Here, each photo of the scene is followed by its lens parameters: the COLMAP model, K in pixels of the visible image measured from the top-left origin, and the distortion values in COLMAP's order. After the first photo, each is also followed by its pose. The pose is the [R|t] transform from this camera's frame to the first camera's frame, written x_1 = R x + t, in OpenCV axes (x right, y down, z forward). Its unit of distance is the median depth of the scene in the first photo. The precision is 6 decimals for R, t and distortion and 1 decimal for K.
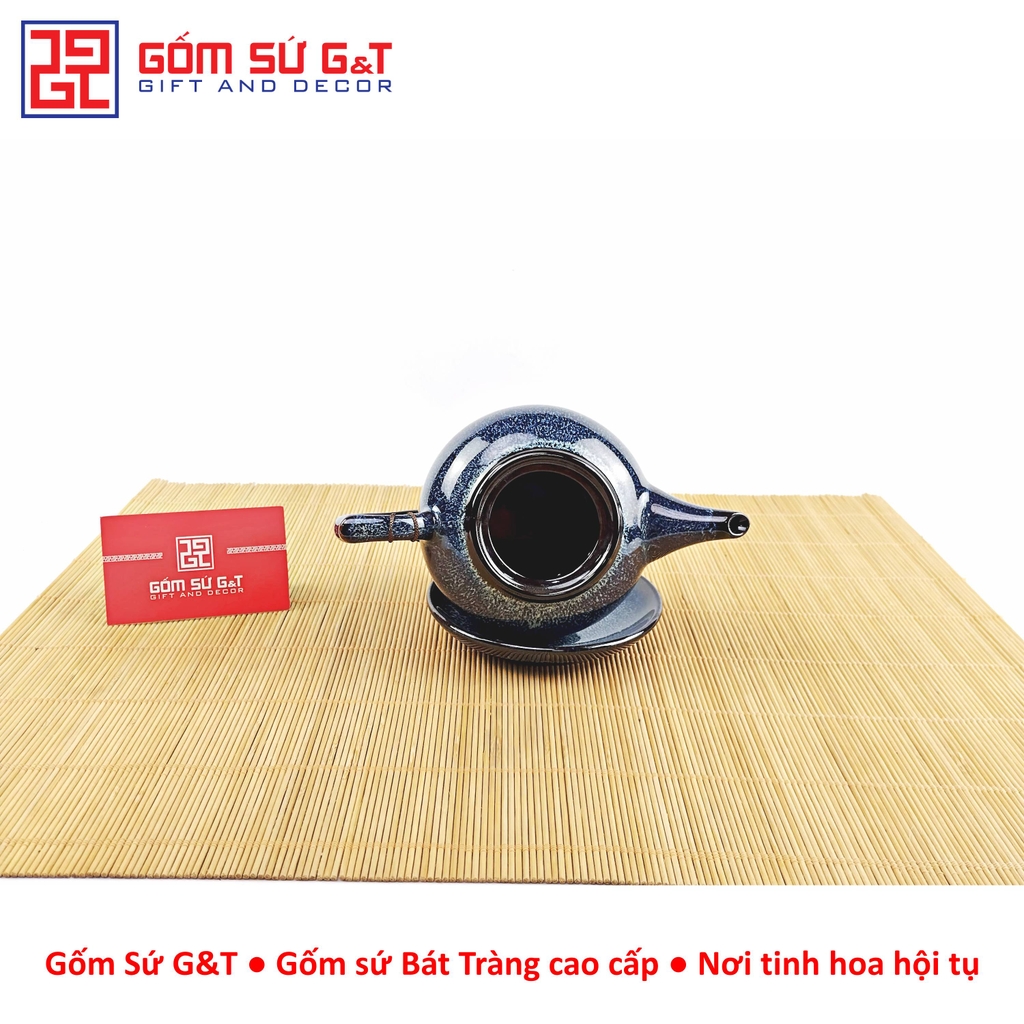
lens RADIAL K [[1002.0, 0, 509.8], [0, 1002.0, 540.7], [0, 0, 1]] dist [-0.039457, 0.000000]
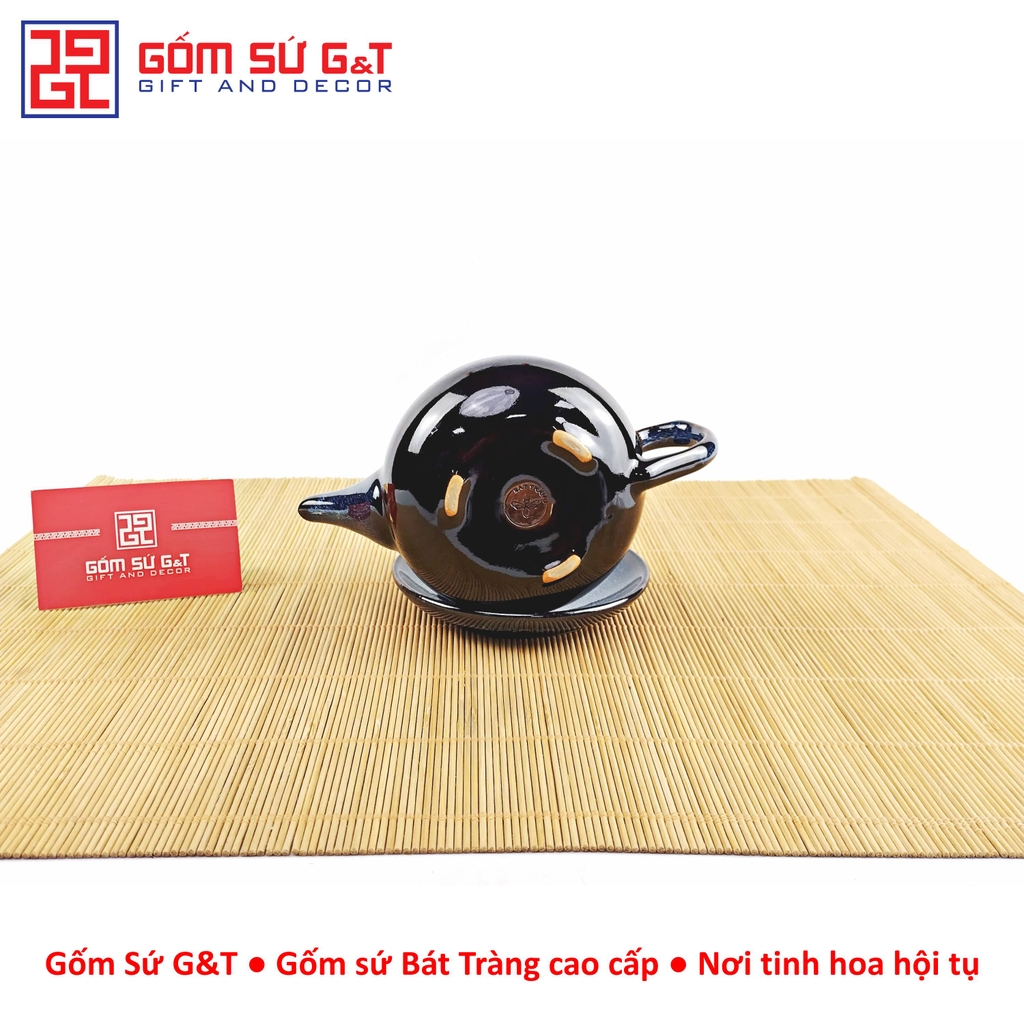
lens RADIAL K [[1002.0, 0, 505.5], [0, 1002.0, 567.1], [0, 0, 1]] dist [-0.039457, 0.000000]
pose [[0.999427, -0.025442, 0.022342, 0.000428], [0.026063, 0.999270, -0.027941, 0.097214], [-0.021615, 0.028507, 0.999360, 0.102105]]
